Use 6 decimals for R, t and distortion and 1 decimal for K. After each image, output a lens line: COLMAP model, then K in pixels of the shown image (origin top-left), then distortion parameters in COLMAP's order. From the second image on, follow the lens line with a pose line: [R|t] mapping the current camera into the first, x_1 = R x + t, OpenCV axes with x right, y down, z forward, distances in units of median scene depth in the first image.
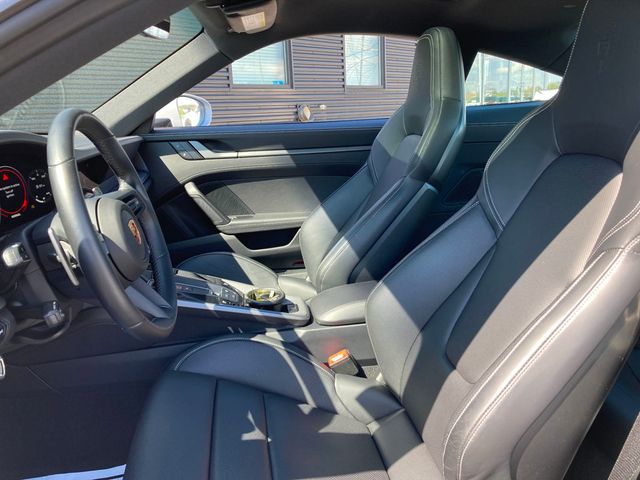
lens RADIAL K [[529.2, 0, 318.2], [0, 529.2, 238.2], [0, 0, 1]] dist [0.020331, -0.000508]
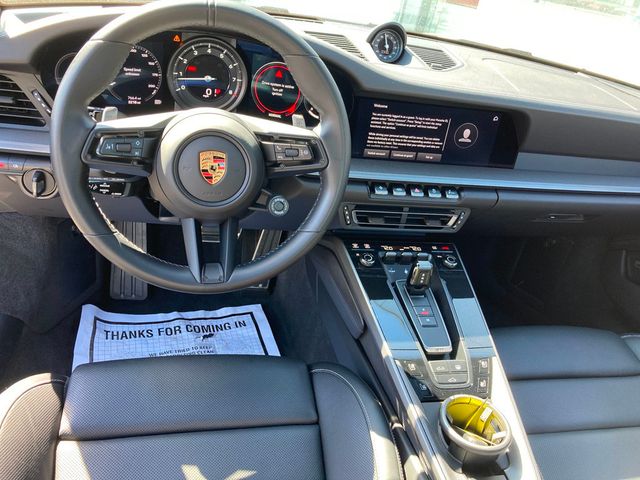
lens RADIAL K [[529.2, 0, 318.2], [0, 529.2, 238.2], [0, 0, 1]] dist [0.020331, -0.000508]
pose [[0.068910, 0.493547, -0.866985, 0.196594], [-0.408164, 0.806933, 0.426920, -0.155498], [0.910304, 0.324453, 0.257054, 0.454175]]
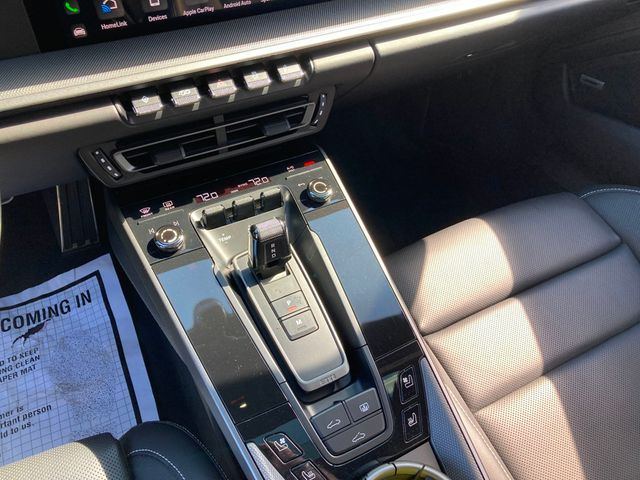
lens RADIAL K [[529.2, 0, 318.2], [0, 529.2, 238.2], [0, 0, 1]] dist [0.020331, -0.000508]
pose [[0.328037, 0.669080, -0.666876, -0.019625], [-0.265264, 0.742777, 0.614750, -0.130178], [0.906657, -0.024763, 0.421141, 0.587154]]
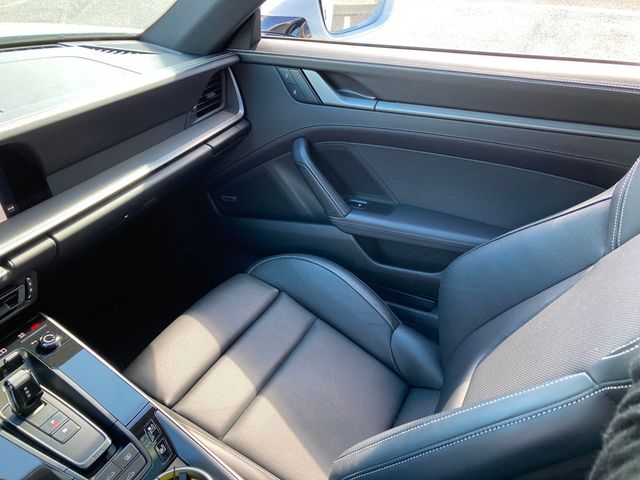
lens RADIAL K [[529.2, 0, 318.2], [0, 529.2, 238.2], [0, 0, 1]] dist [0.020331, -0.000508]
pose [[0.799922, 0.307450, -0.515364, 0.127947], [-0.137387, 0.929806, 0.341447, -0.216632], [0.584166, -0.202326, 0.786012, 0.522849]]
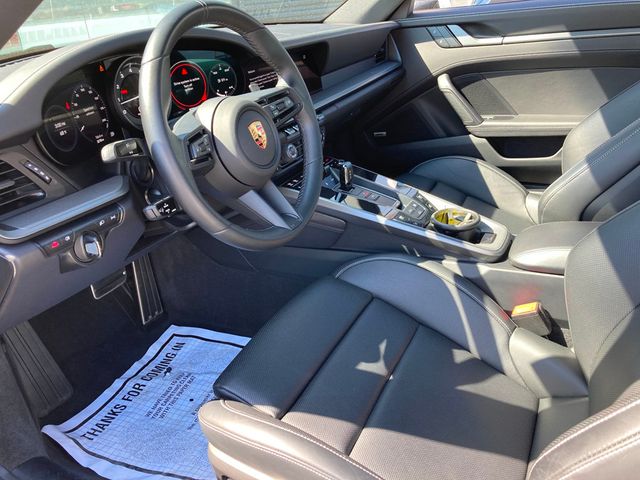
lens RADIAL K [[529.2, 0, 318.2], [0, 529.2, 238.2], [0, 0, 1]] dist [0.020331, -0.000508]
pose [[0.801988, 0.197169, -0.563862, 0.149583], [-0.076682, 0.970126, 0.230164, -0.027836], [0.592398, -0.141350, 0.793148, 0.130710]]
